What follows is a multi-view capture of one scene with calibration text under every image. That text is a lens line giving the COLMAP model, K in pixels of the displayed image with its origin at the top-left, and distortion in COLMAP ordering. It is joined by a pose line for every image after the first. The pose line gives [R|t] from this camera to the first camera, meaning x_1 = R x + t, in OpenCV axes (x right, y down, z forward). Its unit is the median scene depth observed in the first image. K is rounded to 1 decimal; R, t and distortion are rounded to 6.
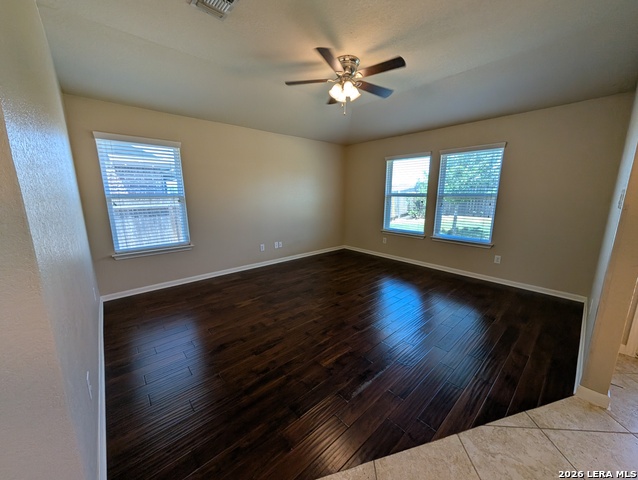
lens RADIAL K [[243.0, 0, 319.0], [0, 243.0, 240.0], [0, 0, 1]] dist [0.000274, 0.000087]
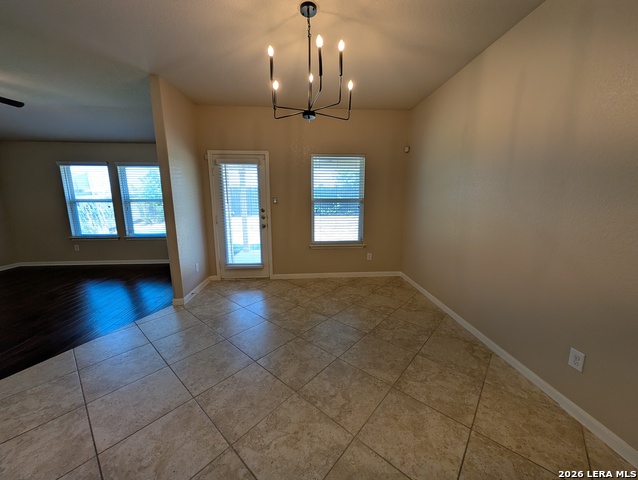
lens RADIAL K [[243.0, 0, 319.0], [0, 243.0, 240.0], [0, 0, 1]] dist [0.000274, 0.000087]
pose [[0.609203, -0.137755, 0.780958, 0.123448], [0.152709, 0.986743, 0.054930, 0.076360], [-0.778172, 0.085795, 0.622164, -0.418007]]
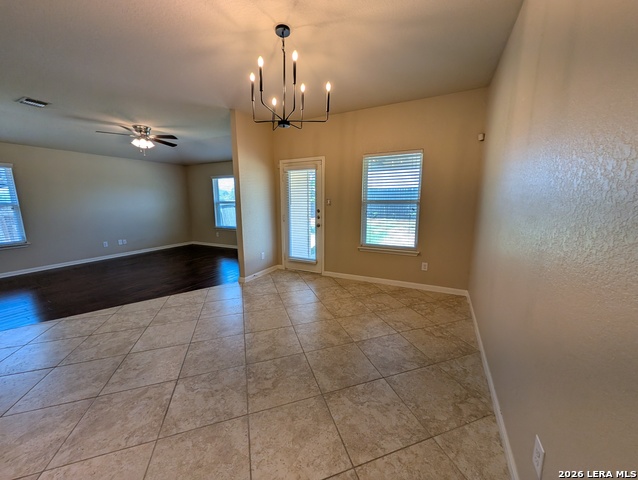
lens RADIAL K [[243.3, 0, 319.3], [0, 243.3, 237.3], [0, 0, 1]] dist [0.001282, 0.000000]
pose [[0.927548, -0.060479, 0.368779, 0.345813], [0.076322, 0.996676, -0.028511, 0.119699], [-0.365829, 0.054591, 0.929080, -0.610167]]
